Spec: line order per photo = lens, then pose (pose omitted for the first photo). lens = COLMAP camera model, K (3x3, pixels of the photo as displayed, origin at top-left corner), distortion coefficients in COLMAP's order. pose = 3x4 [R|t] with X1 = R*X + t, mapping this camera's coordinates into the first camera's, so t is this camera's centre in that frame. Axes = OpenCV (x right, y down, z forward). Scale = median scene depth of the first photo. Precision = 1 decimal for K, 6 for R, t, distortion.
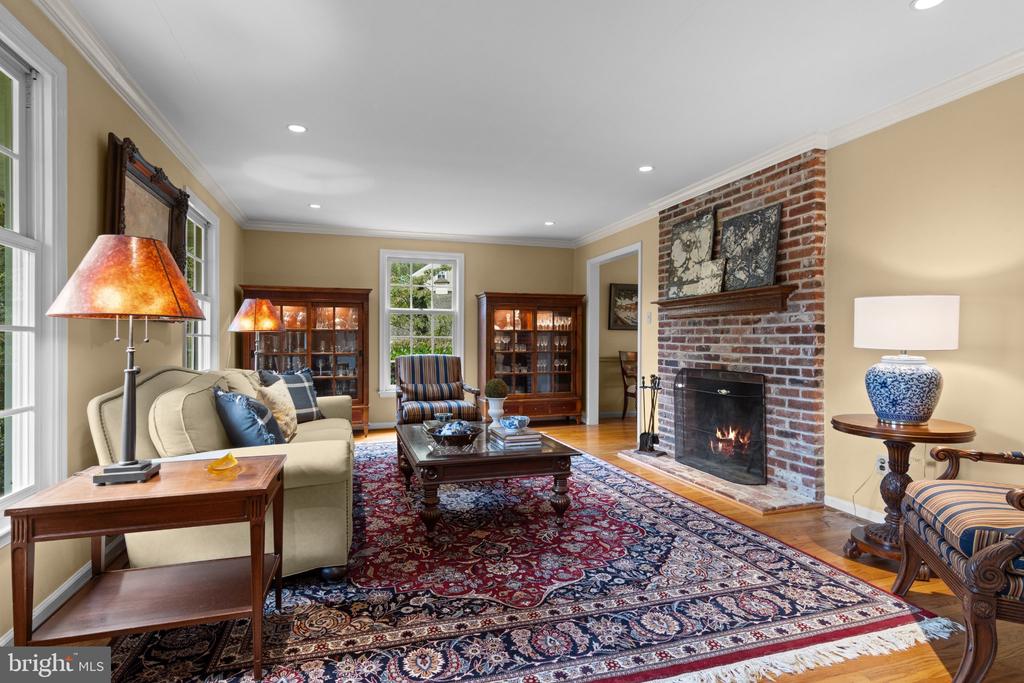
lens RADIAL K [[526.2, 0, 506.0], [0, 526.2, 342.4], [0, 0, 1]] dist [0.012073, -0.003510]
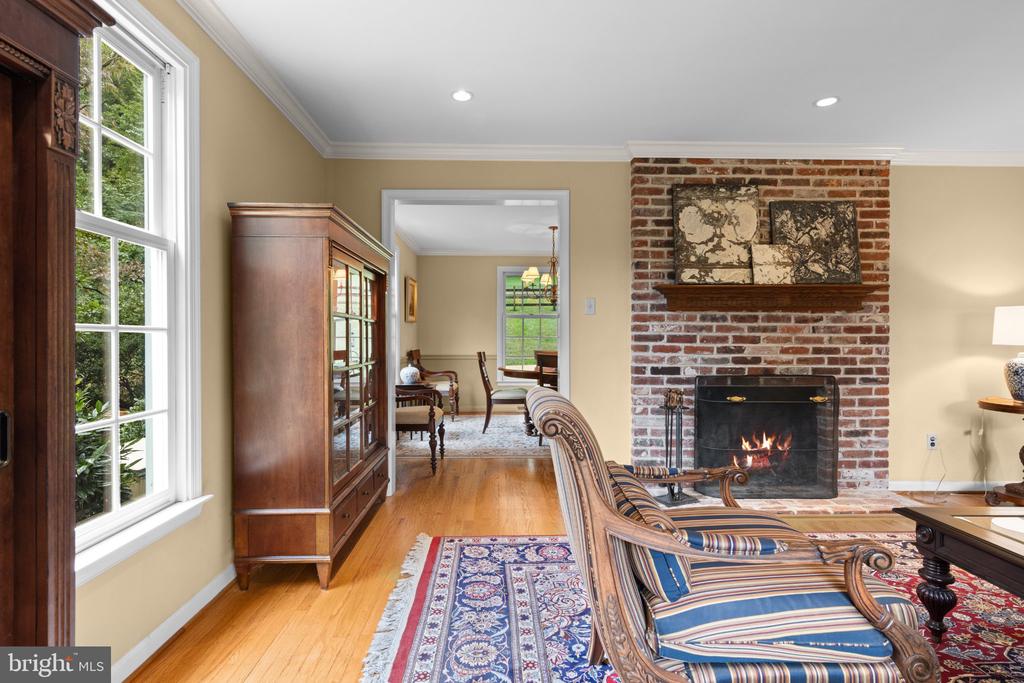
lens RADIAL K [[526.2, 0, 510.4], [0, 526.2, 344.2], [0, 0, 1]] dist [0.012073, -0.003510]
pose [[0.266129, -0.010084, 0.963885, -0.649704], [0.002129, 0.999949, 0.009874, -0.007876], [-0.963935, -0.000575, 0.266137, 1.445108]]
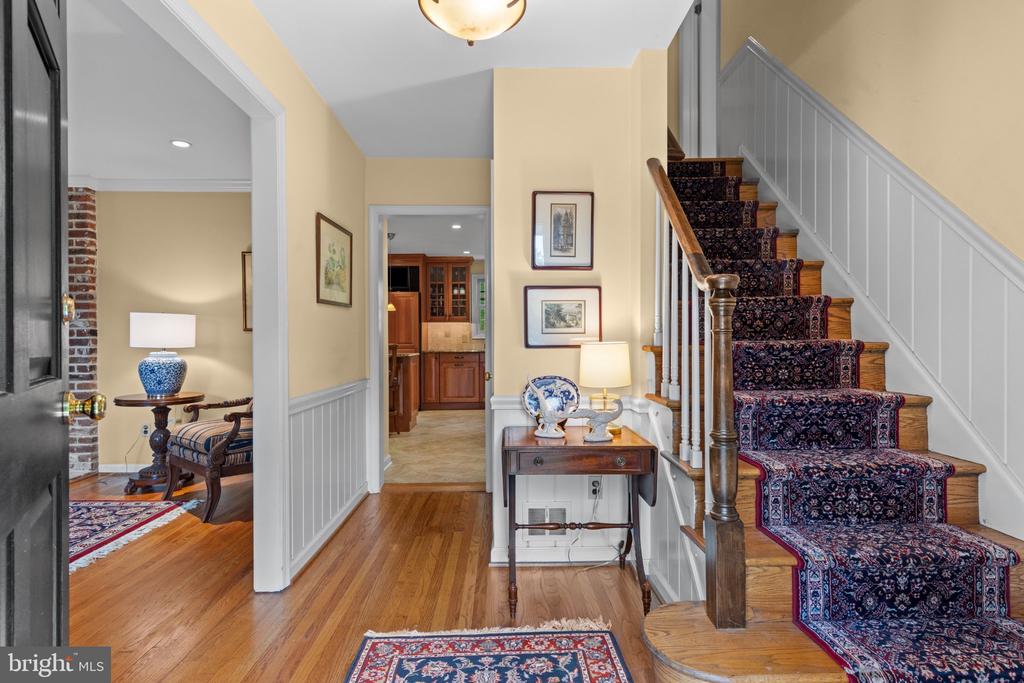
lens RADIAL K [[526.2, 0, 514.0], [0, 526.2, 346.1], [0, 0, 1]] dist [0.012073, -0.003510]
pose [[0.279410, -0.009033, 0.960130, -0.330202], [0.008482, 0.999940, 0.006939, 0.005243], [-0.960135, 0.006205, 0.279469, -0.305810]]
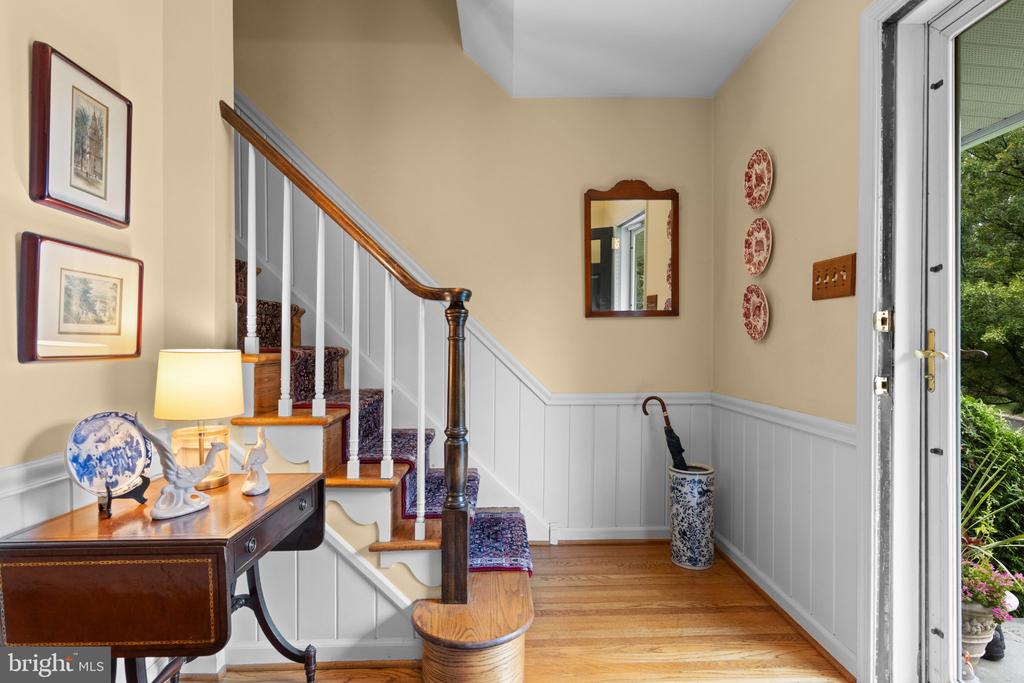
lens RADIAL K [[526.2, 0, 515.7], [0, 526.2, 345.4], [0, 0, 1]] dist [0.012073, -0.003510]
pose [[-0.964122, -0.002749, 0.265446, -0.016711], [-0.001282, 0.999983, 0.005701, -0.000890], [-0.265457, 0.005157, -0.964109, 0.150145]]
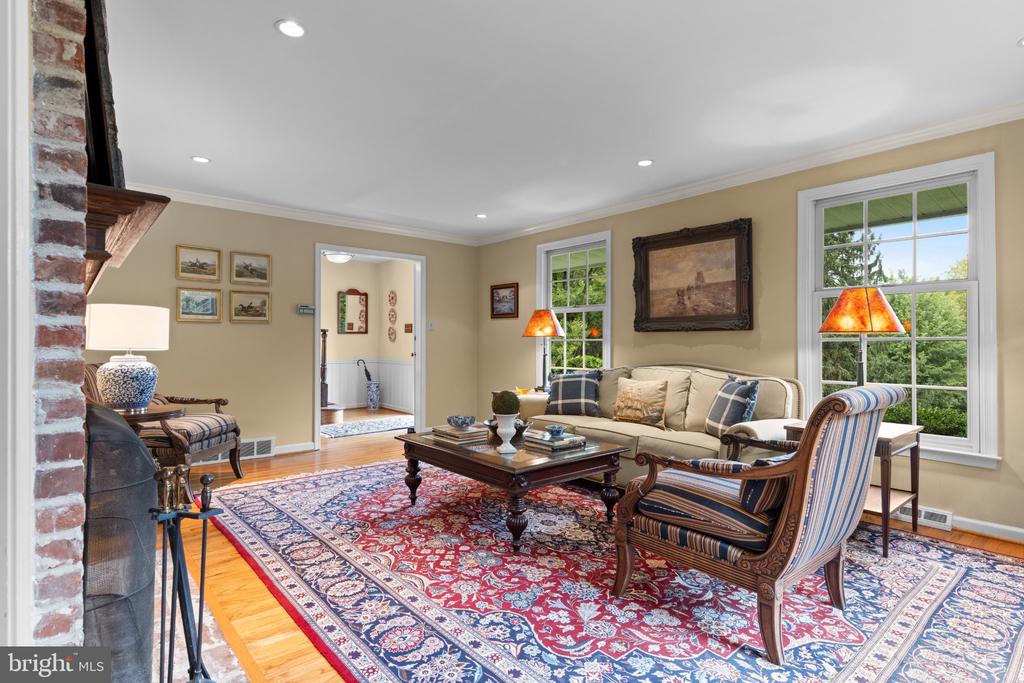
lens RADIAL K [[526.2, 0, 505.0], [0, 526.2, 339.5], [0, 0, 1]] dist [0.012073, -0.003510]
pose [[-0.923062, -0.006337, -0.384600, 0.319255], [-0.004907, 0.999977, -0.004700, -0.006234], [0.384621, -0.002451, -0.923071, 1.876339]]
